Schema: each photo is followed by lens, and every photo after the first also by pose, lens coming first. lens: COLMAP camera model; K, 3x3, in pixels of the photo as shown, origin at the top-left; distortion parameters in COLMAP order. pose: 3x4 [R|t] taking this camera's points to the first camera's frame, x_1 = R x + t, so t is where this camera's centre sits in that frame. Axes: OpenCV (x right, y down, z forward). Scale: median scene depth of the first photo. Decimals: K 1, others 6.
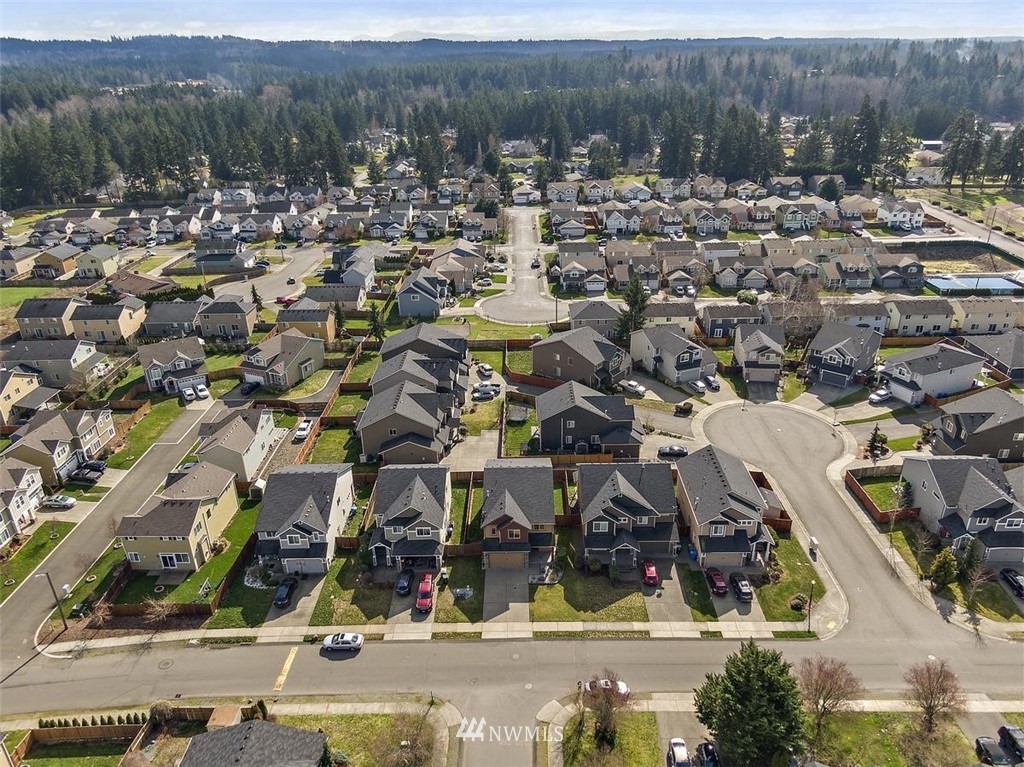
lens RADIAL K [[736.0, 0, 512.0], [0, 736.0, 383.5], [0, 0, 1]] dist [0.005455, -0.002018]
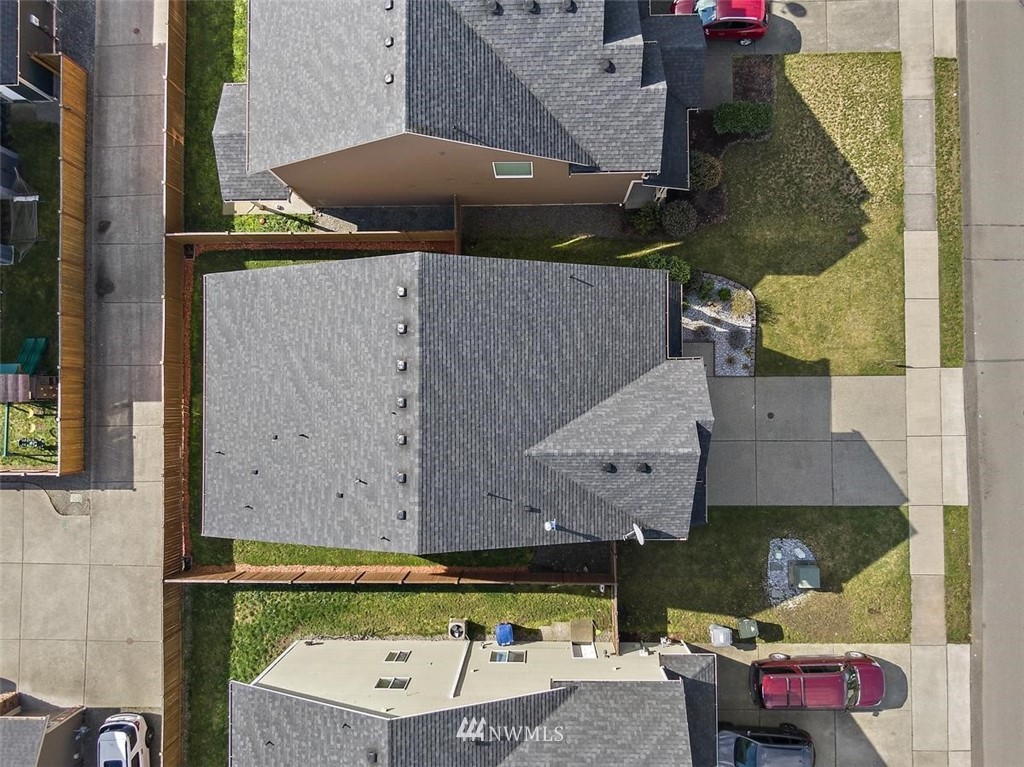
lens RADIAL K [[736.0, 0, 512.0], [0, 736.0, 383.5], [0, 0, 1]] dist [0.005455, -0.002018]
pose [[-0.009428, -0.998878, 0.046405, 0.004766], [0.448258, 0.037261, 0.893127, -0.085783], [-0.893854, 0.029222, 0.447404, 0.993078]]
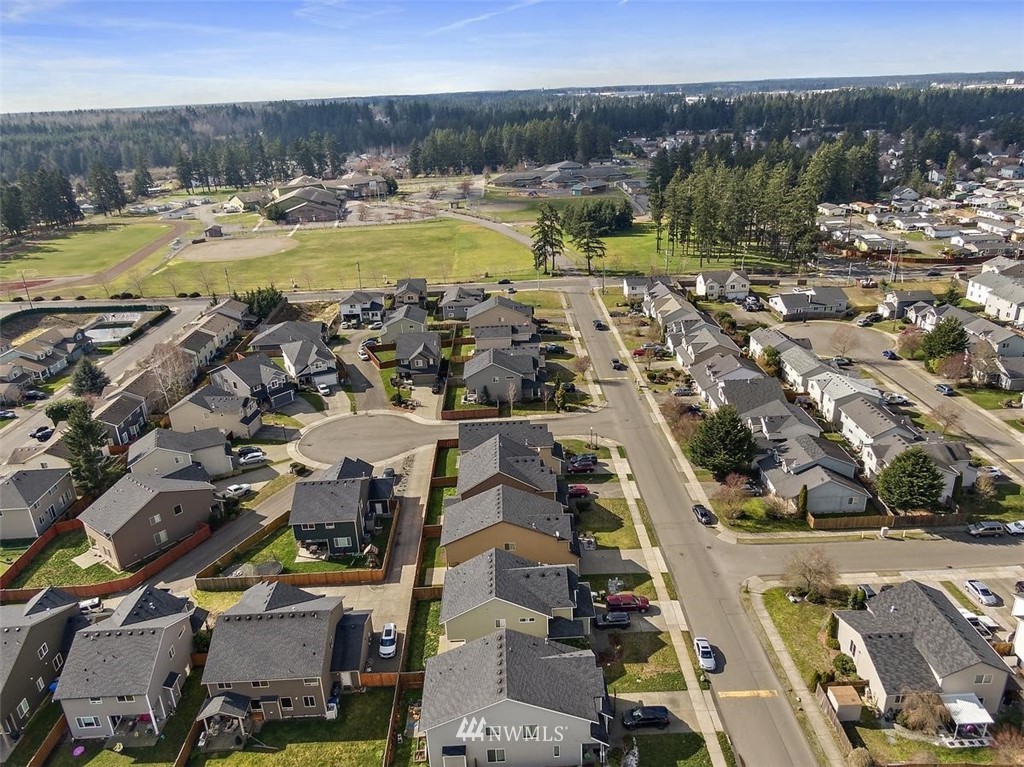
lens RADIAL K [[736.0, 0, 512.0], [0, 736.0, 383.5], [0, 0, 1]] dist [0.005455, -0.002018]
pose [[-0.029703, -0.351463, 0.935731, -0.979854], [0.453181, 0.829665, 0.326010, -0.379835], [-0.890923, 0.433739, 0.134633, 0.894003]]
